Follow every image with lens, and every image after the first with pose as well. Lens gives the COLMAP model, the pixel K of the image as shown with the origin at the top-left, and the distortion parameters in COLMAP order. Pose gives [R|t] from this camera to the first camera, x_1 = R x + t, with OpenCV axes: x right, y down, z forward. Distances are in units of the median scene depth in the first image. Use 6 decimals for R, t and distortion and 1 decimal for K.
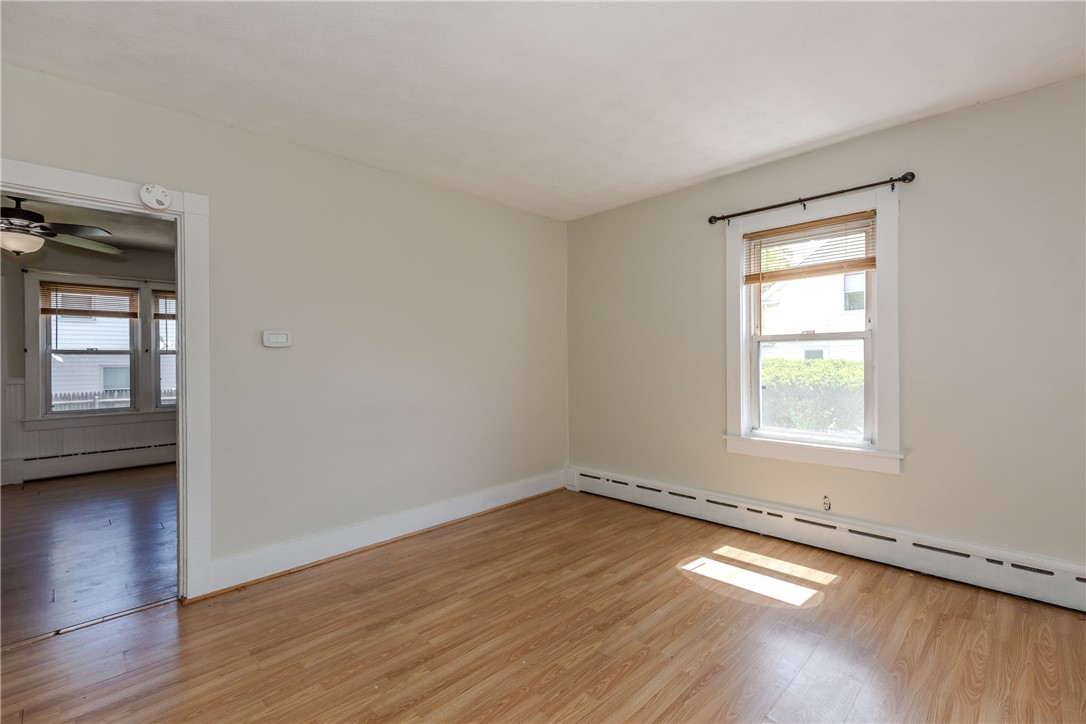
lens RADIAL K [[483.4, 0, 548.0], [0, 483.4, 360.1], [0, 0, 1]] dist [0.000870, -0.001771]
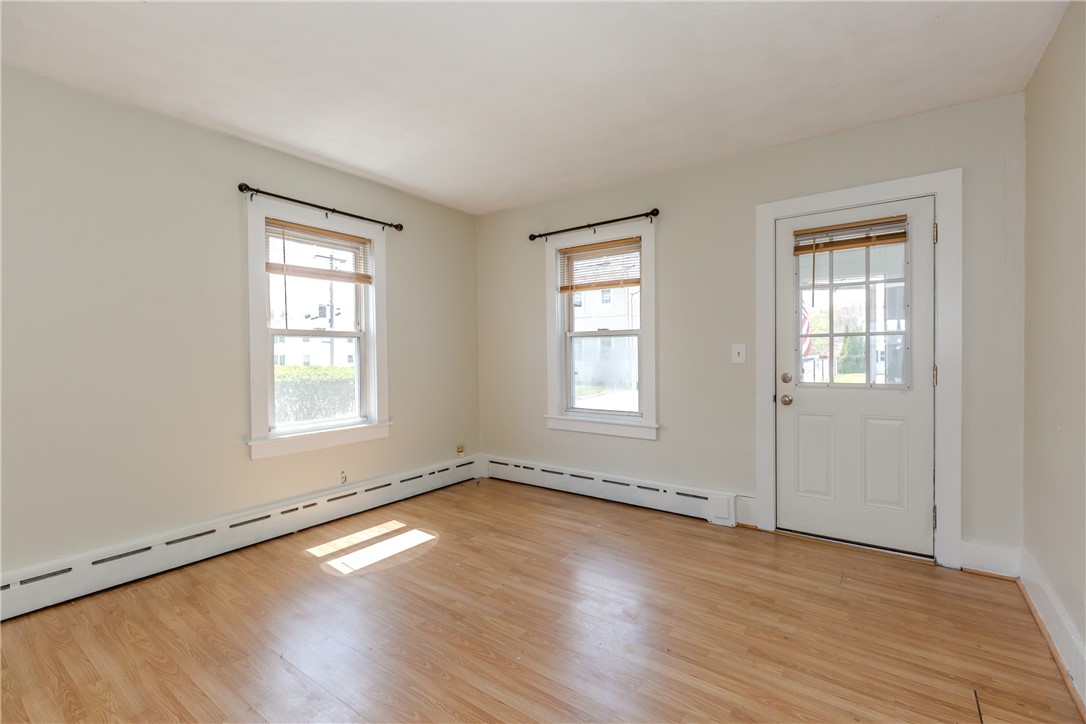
lens RADIAL K [[483.4, 0, 540.3], [0, 483.4, 362.3], [0, 0, 1]] dist [0.000870, -0.001771]
pose [[-0.150390, -0.002758, 0.988623, -0.658956], [0.013094, 0.999903, 0.004781, 0.019967], [-0.988540, 0.013664, -0.150339, 0.715054]]
